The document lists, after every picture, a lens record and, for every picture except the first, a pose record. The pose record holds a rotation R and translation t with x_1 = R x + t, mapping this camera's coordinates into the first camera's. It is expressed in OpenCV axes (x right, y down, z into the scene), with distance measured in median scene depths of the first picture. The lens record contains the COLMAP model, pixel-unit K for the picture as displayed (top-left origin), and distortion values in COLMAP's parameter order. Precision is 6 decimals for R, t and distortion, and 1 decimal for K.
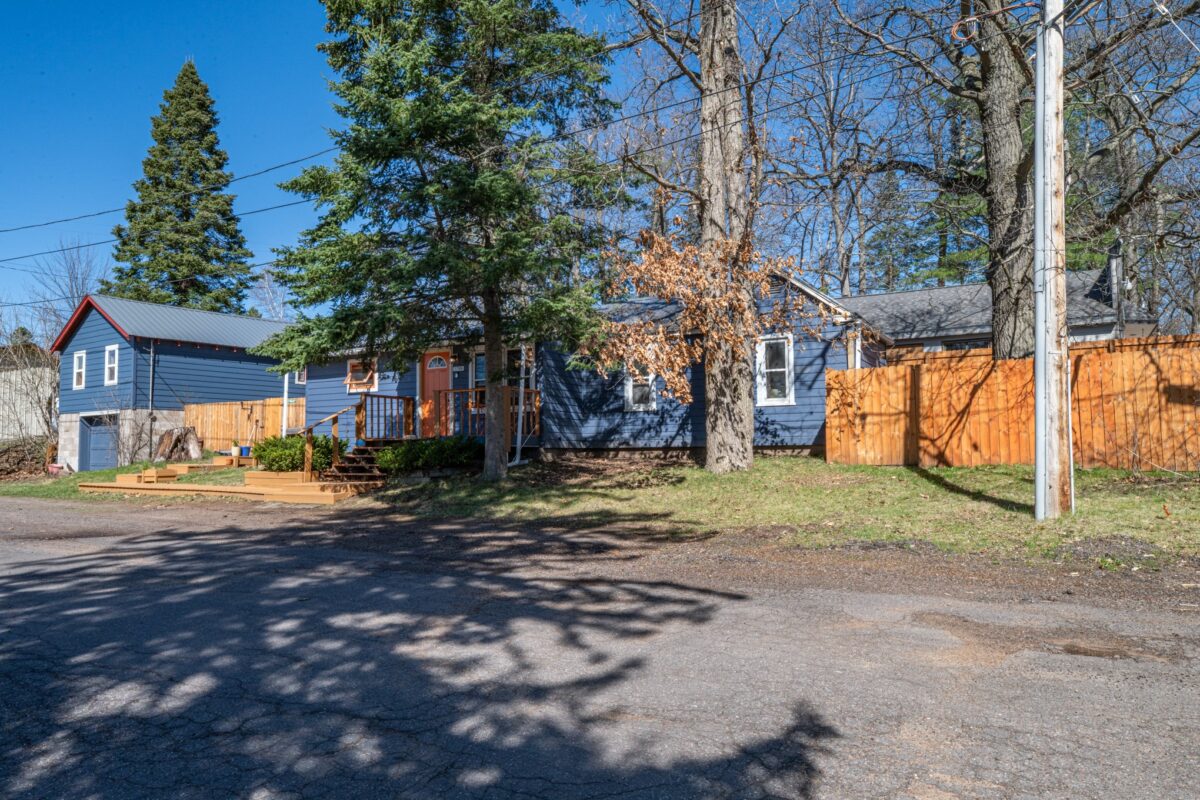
lens RADIAL K [[790.4, 0, 600.0], [0, 790.4, 400.0], [0, 0, 1]] dist [0.018343, 0.002178]
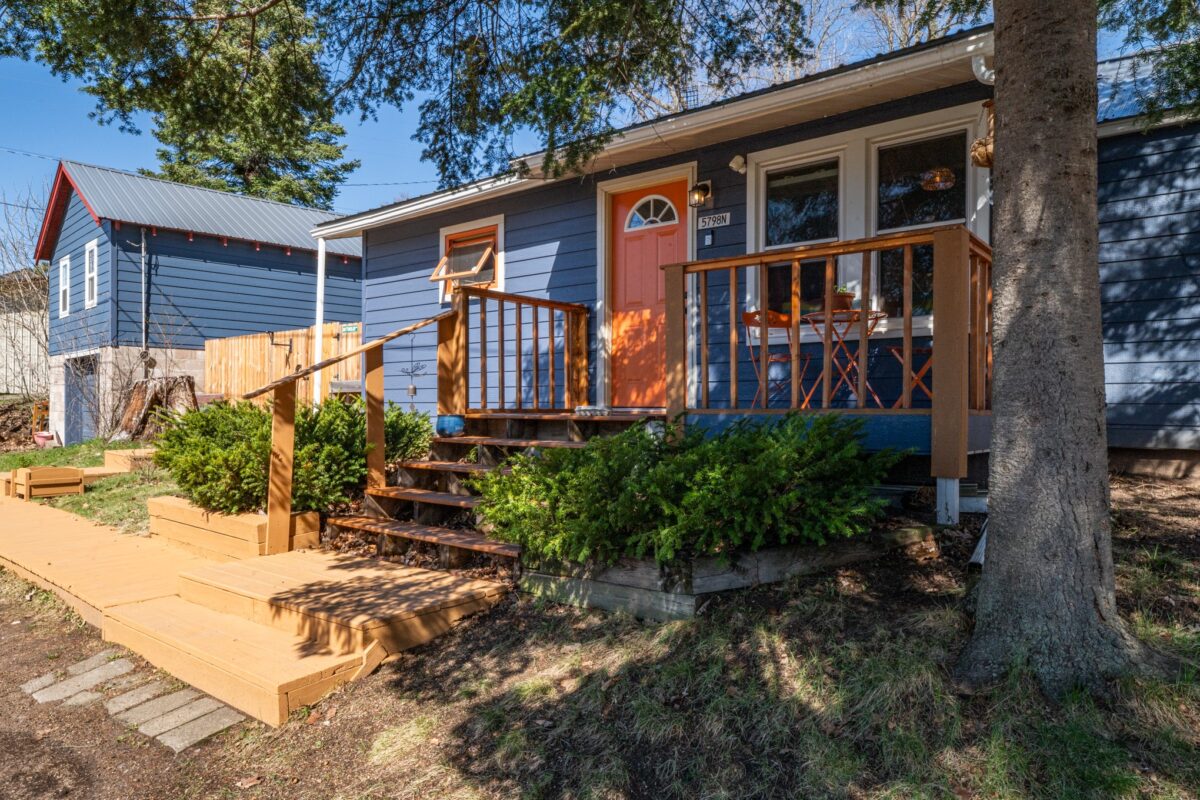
lens RADIAL K [[790.4, 0, 600.0], [0, 790.4, 400.0], [0, 0, 1]] dist [0.018343, 0.002178]
pose [[0.984169, 0.012613, -0.176786, -0.175296], [-0.002417, 0.998327, 0.057772, 0.023111], [0.177218, -0.056431, 0.982552, 0.668012]]
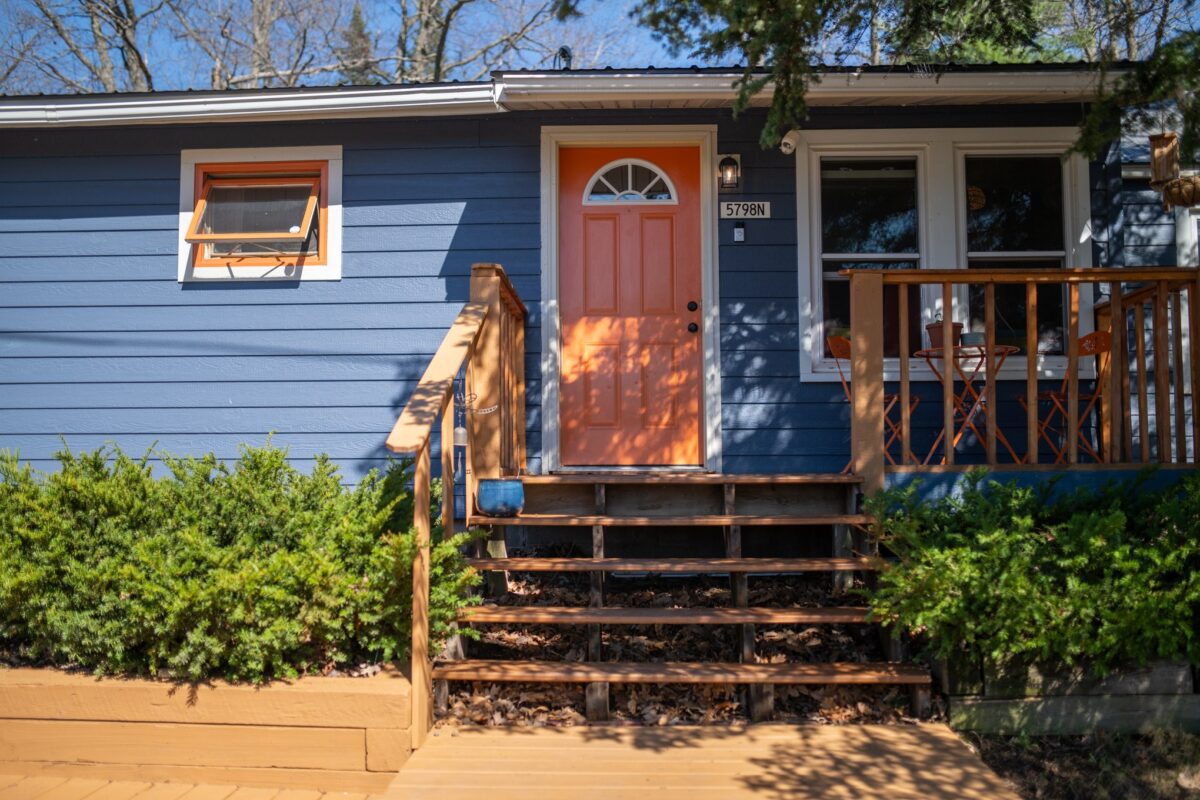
lens RADIAL K [[1154.6, 0, 600.0], [0, 1154.6, 400.0], [0, 0, 1]] dist [-0.055339, 0.086349]
pose [[0.889950, 0.030085, 0.455065, -0.423623], [-0.034906, 0.999388, 0.002192, 0.027328], [-0.454721, -0.017836, 0.890455, 0.716268]]
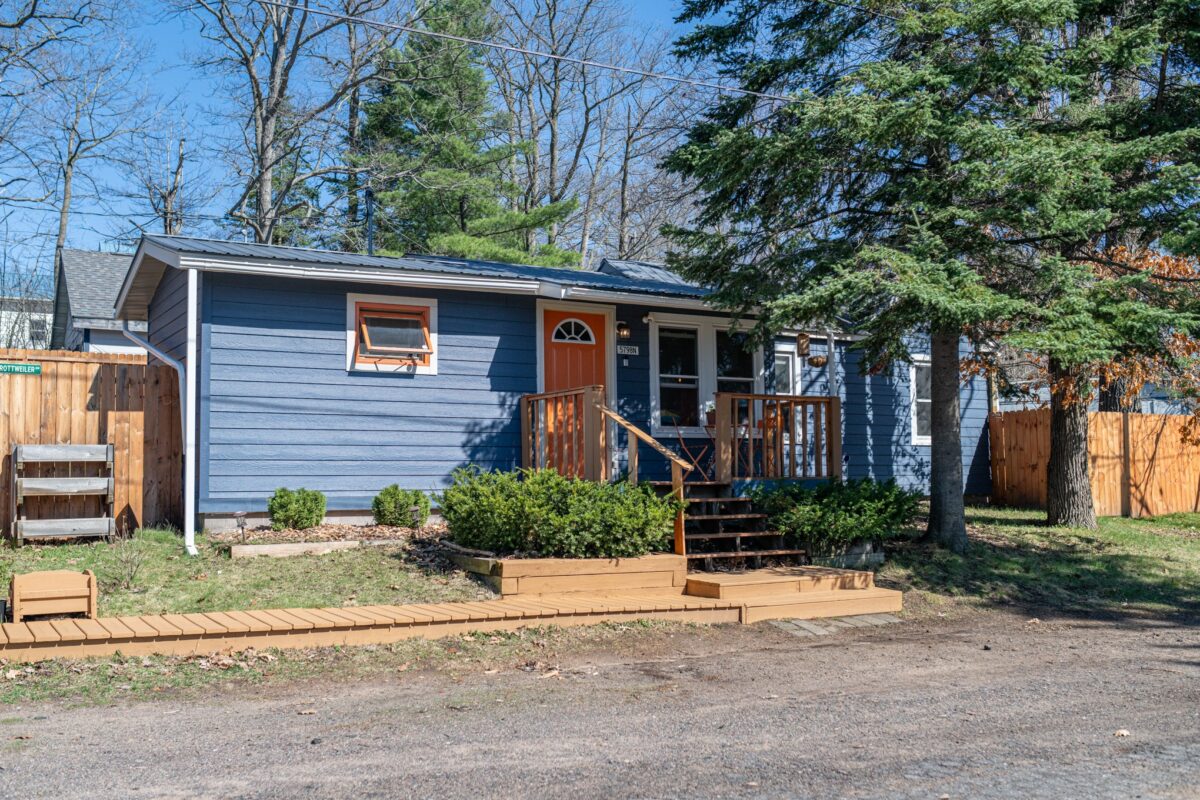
lens RADIAL K [[1173.3, 0, 600.0], [0, 1173.3, 400.0], [0, 0, 1]] dist [-0.052514, 0.027002]
pose [[0.498367, 0.070088, 0.864129, -0.919572], [-0.052797, 0.997330, -0.050443, 0.036503], [-0.865357, -0.020484, 0.500737, 0.661538]]
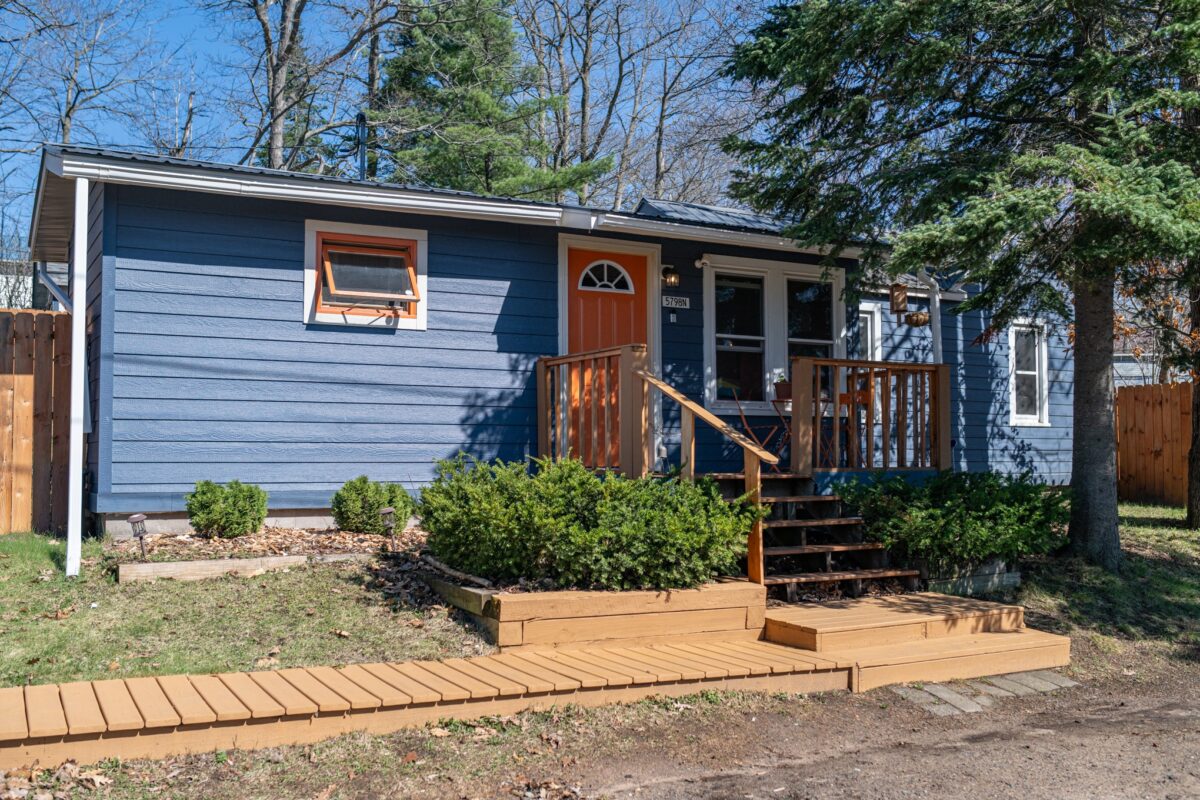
lens RADIAL K [[1154.6, 0, 600.0], [0, 1154.6, 400.0], [0, 0, 1]] dist [-0.055339, 0.086349]
pose [[0.519970, 0.054797, 0.852425, -0.754437], [-0.061673, 0.997744, -0.026519, 0.031600], [-0.851955, -0.038782, 0.522177, 0.763107]]
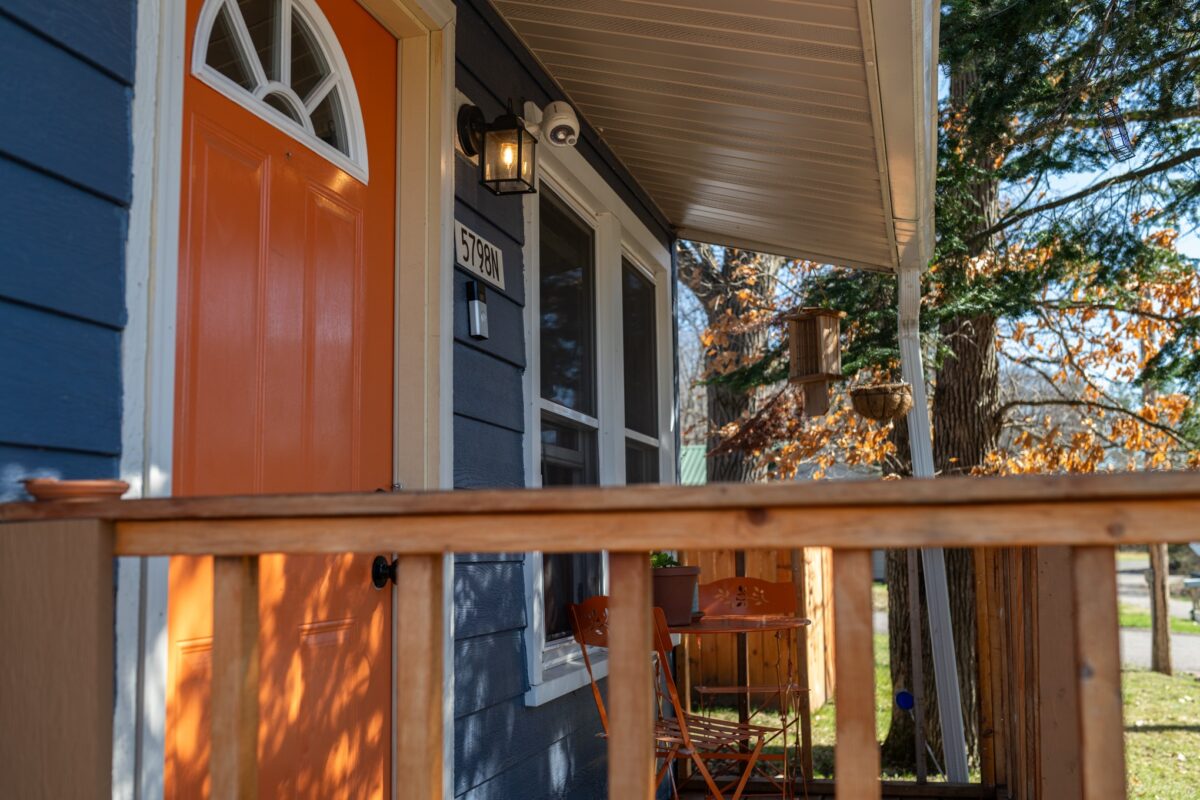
lens RADIAL K [[1173.3, 0, 600.0], [0, 1173.3, 400.0], [0, 0, 1]] dist [-0.052514, 0.027002]
pose [[-0.248184, 0.132289, 0.959638, -0.343470], [-0.041743, 0.988251, -0.147029, -0.000266], [-0.967813, -0.076548, -0.239746, 1.084243]]
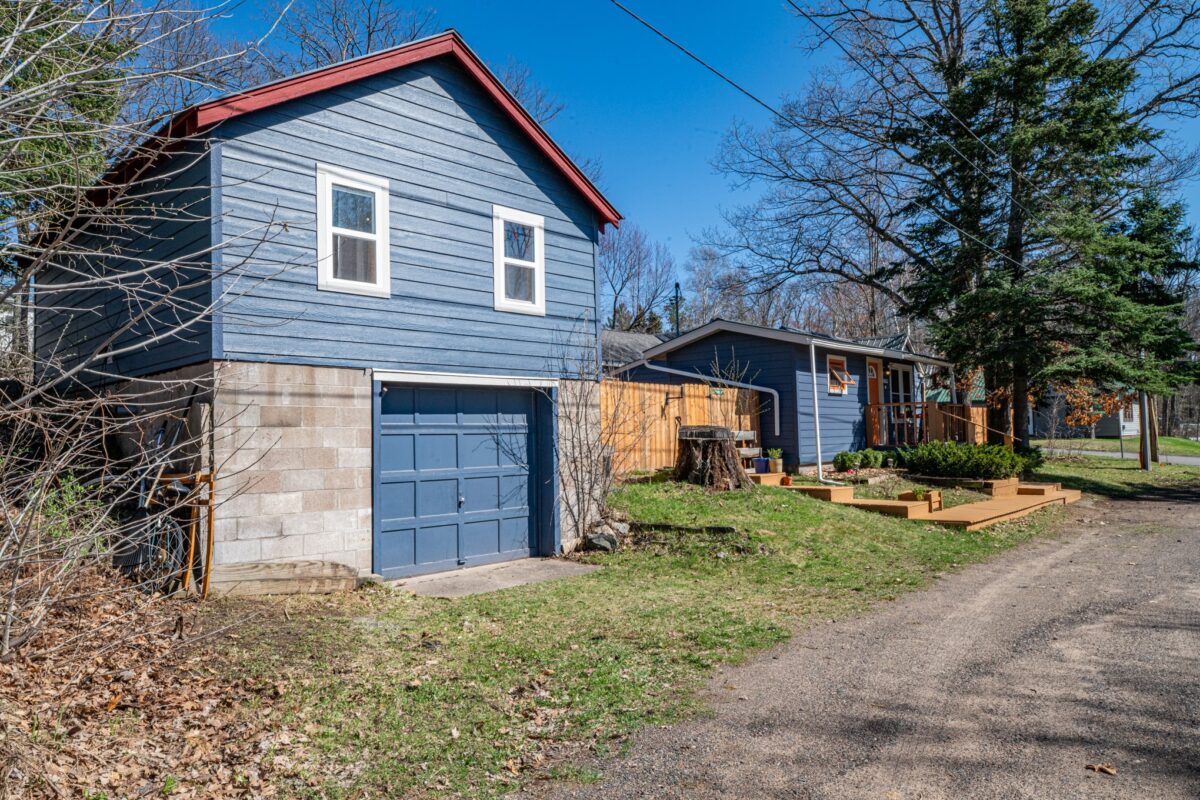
lens RADIAL K [[790.4, 0, 600.0], [0, 790.4, 400.0], [0, 0, 1]] dist [0.018343, 0.002178]
pose [[0.175832, 0.055072, 0.982879, -1.401043], [-0.041063, 0.997975, -0.048572, 0.059041], [-0.983563, -0.031820, 0.177737, 1.267594]]
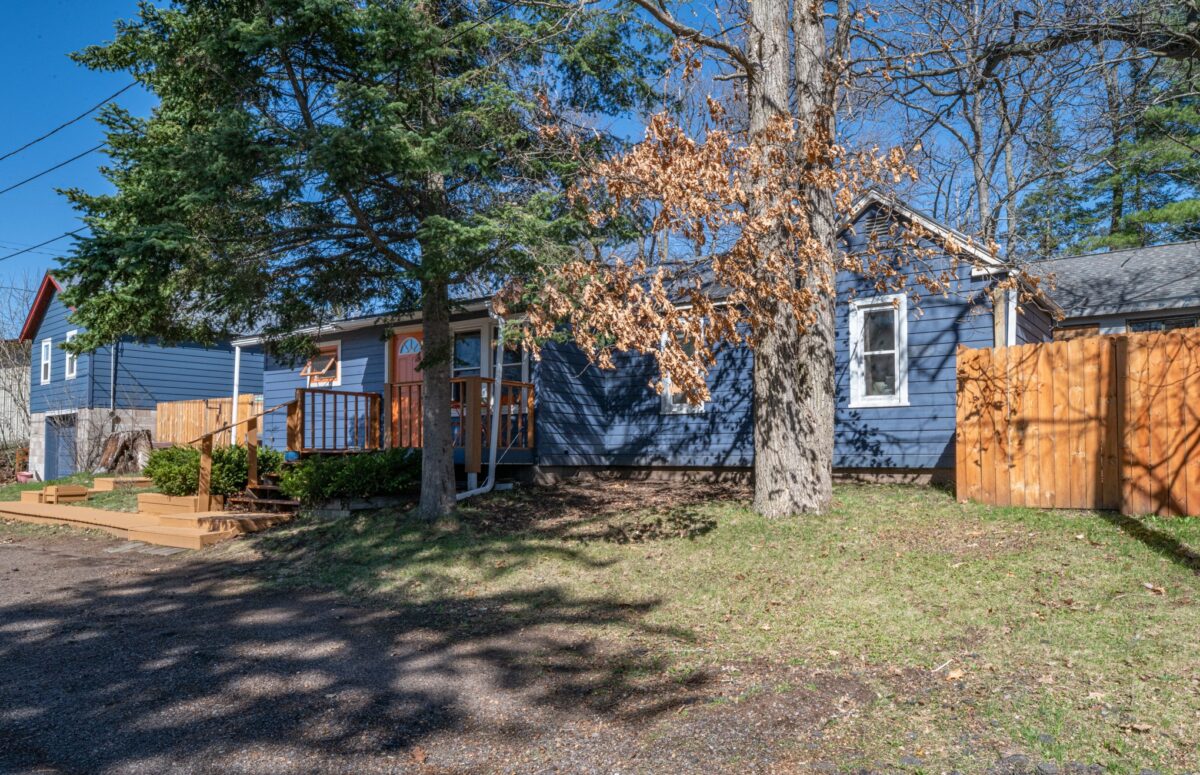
lens RADIAL K [[825.0, 0, 629.1], [0, 825.0, 420.6], [0, 0, 1]] dist [0.020507, -0.001020]
pose [[0.994276, 0.005380, -0.106708, 0.084900], [-0.002701, 0.999678, 0.025239, 0.002066], [0.106809, -0.024806, 0.993970, 0.281238]]
